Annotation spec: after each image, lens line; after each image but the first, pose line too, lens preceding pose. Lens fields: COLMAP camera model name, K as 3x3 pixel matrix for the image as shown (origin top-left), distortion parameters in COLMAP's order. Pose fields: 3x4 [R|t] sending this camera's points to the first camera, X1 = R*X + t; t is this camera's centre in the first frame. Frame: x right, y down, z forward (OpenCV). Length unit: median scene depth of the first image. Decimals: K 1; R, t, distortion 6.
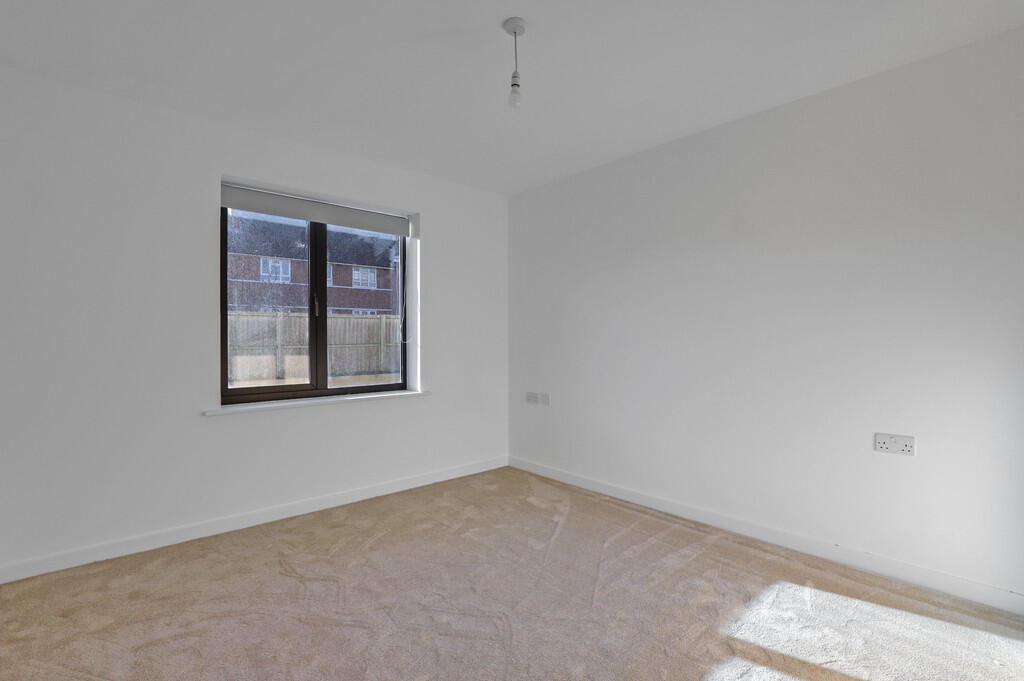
lens RADIAL K [[472.4, 0, 517.5], [0, 472.4, 342.0], [0, 0, 1]] dist [-0.019596, 0.000822]
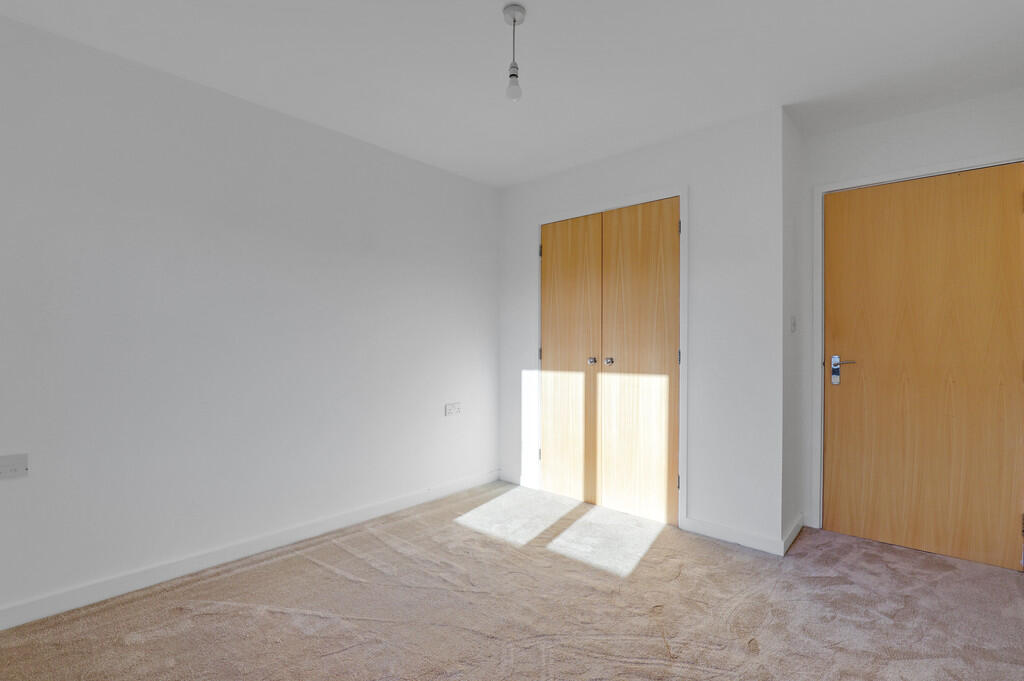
lens RADIAL K [[472.4, 0, 517.5], [0, 472.4, 342.0], [0, 0, 1]] dist [-0.019596, 0.000822]
pose [[-0.083690, -0.000822, 0.996492, -0.791811], [0.006767, 0.999976, 0.001393, -0.010426], [-0.996469, 0.006860, -0.083682, 0.886866]]
